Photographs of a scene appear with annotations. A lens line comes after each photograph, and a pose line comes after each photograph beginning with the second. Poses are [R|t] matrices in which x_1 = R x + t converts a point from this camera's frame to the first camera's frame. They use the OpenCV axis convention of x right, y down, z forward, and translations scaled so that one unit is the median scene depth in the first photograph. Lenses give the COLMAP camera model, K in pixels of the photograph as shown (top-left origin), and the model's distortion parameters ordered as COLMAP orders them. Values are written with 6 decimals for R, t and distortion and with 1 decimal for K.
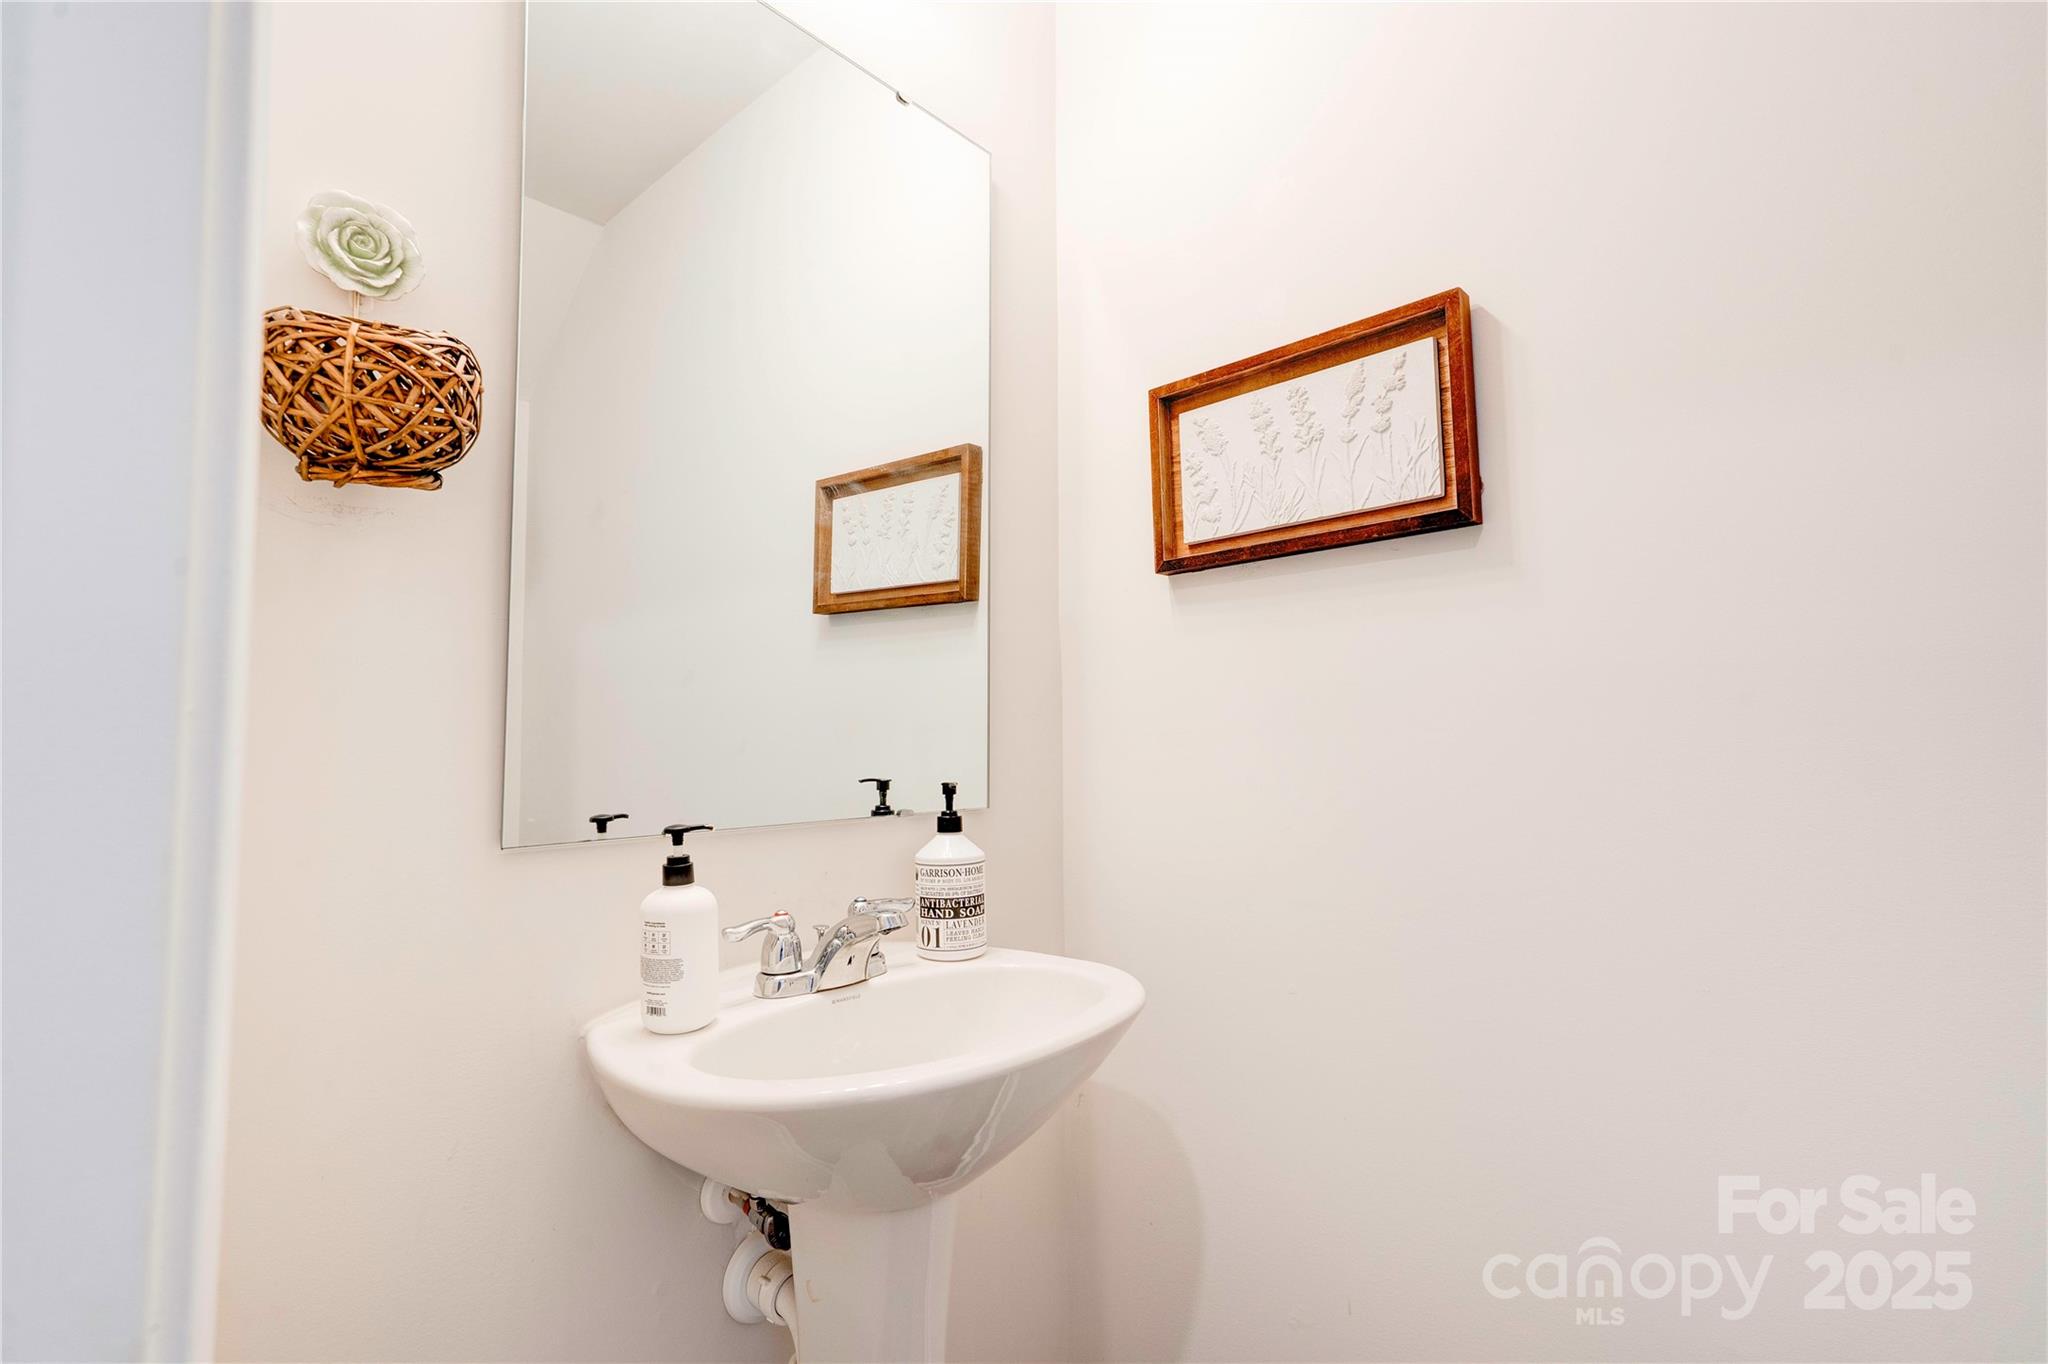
lens RADIAL K [[937.4, 0, 1014.2], [0, 937.4, 679.4], [0, 0, 1]] dist [-0.000395, 0.010612]
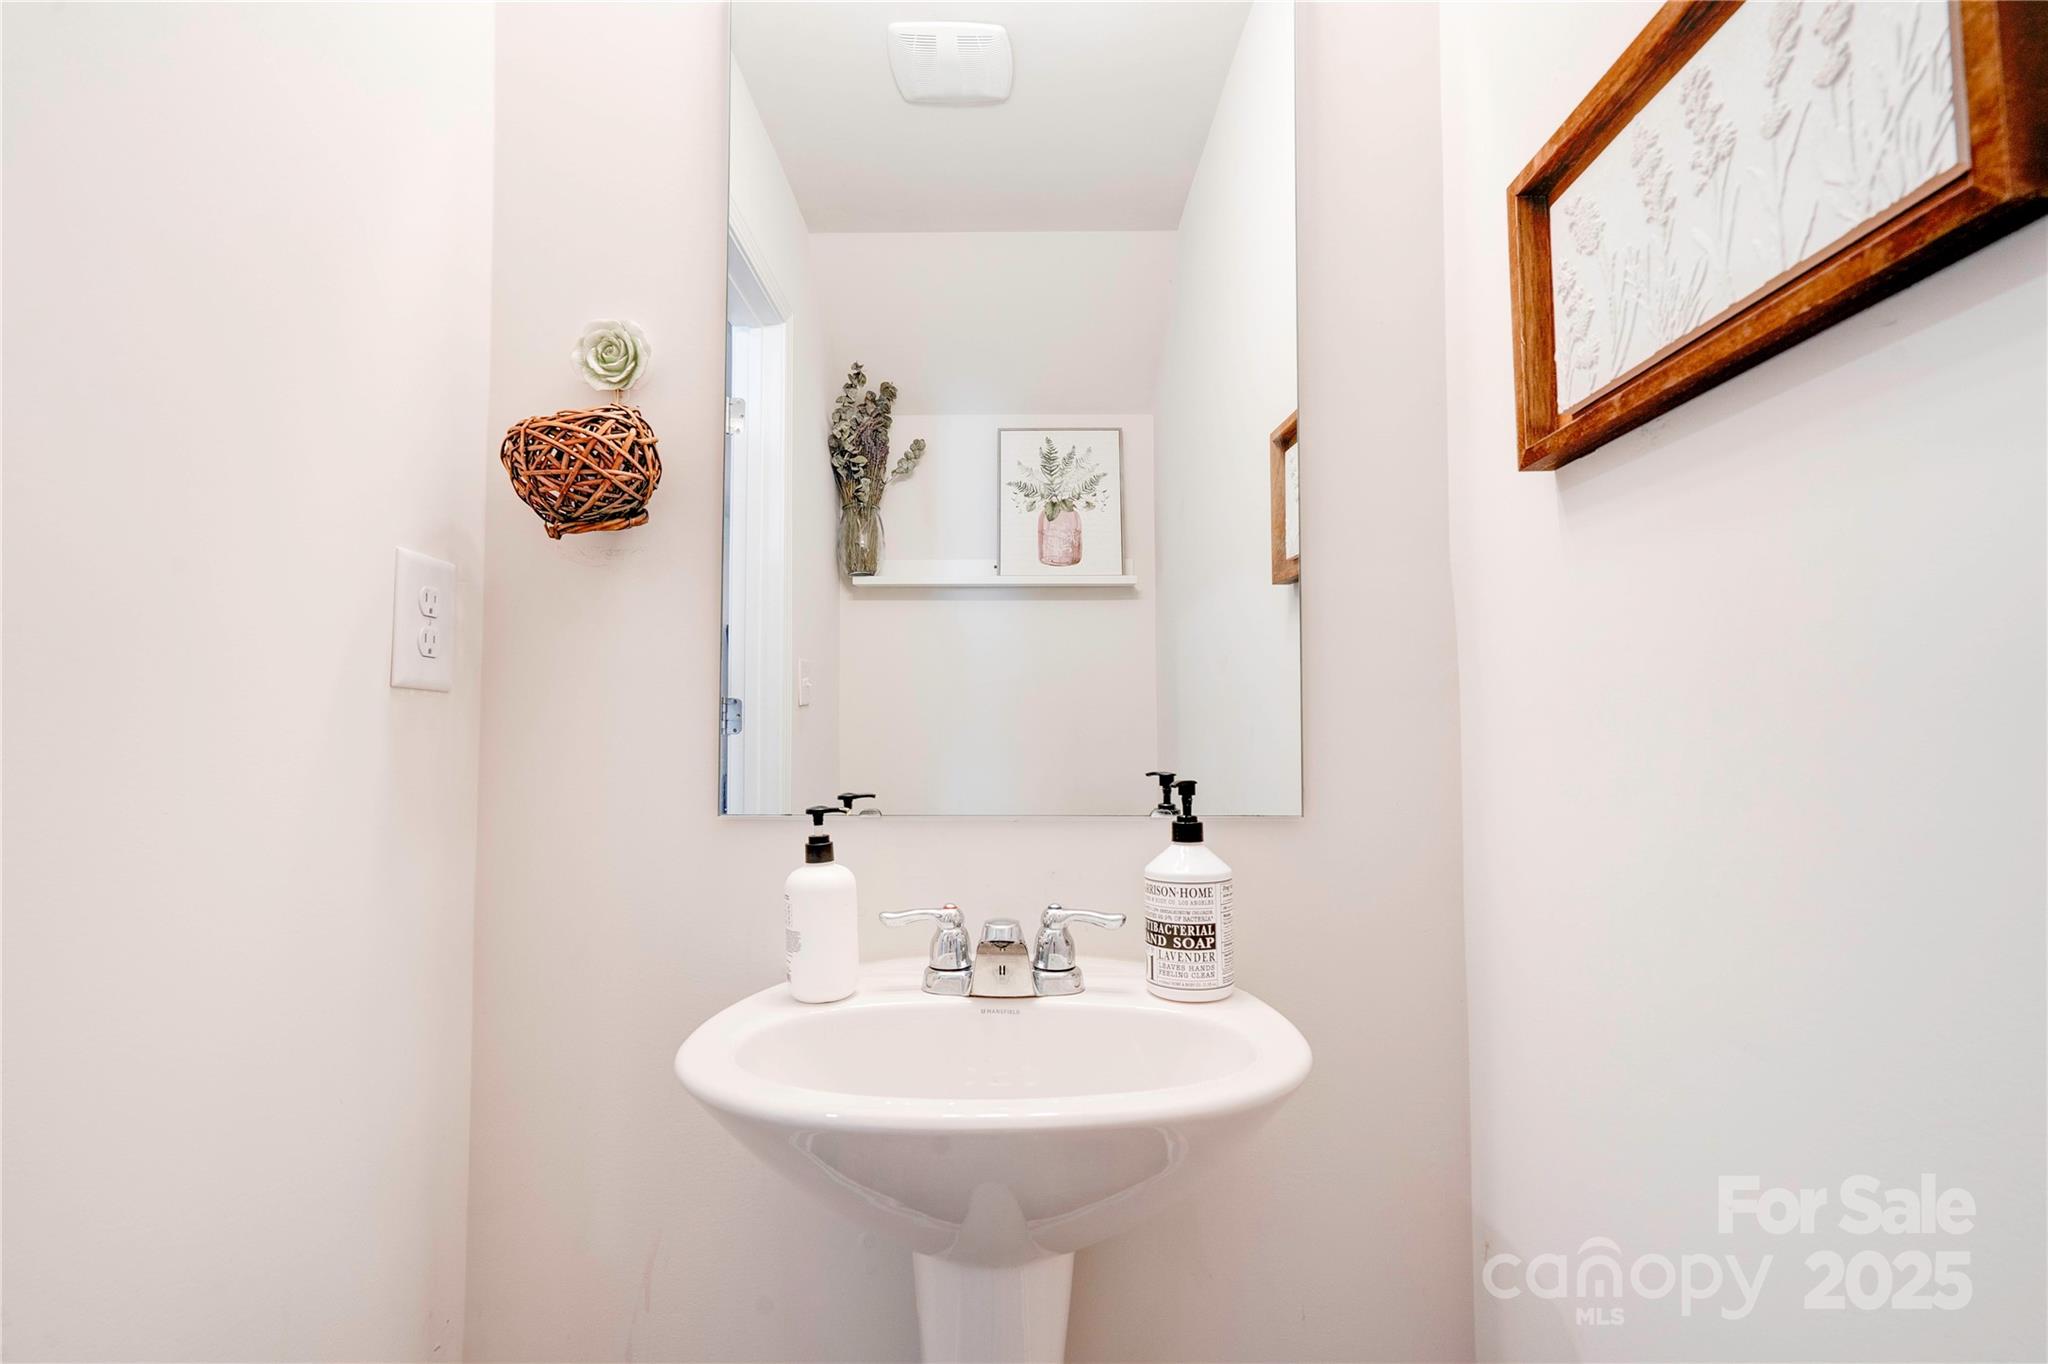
lens RADIAL K [[937.4, 0, 1014.2], [0, 937.4, 679.4], [0, 0, 1]] dist [-0.000395, 0.010612]
pose [[0.664841, -0.030475, -0.746363, 0.460579], [0.040905, 0.999154, -0.004359, 0.020346], [0.745864, -0.027632, 0.665525, 0.364805]]
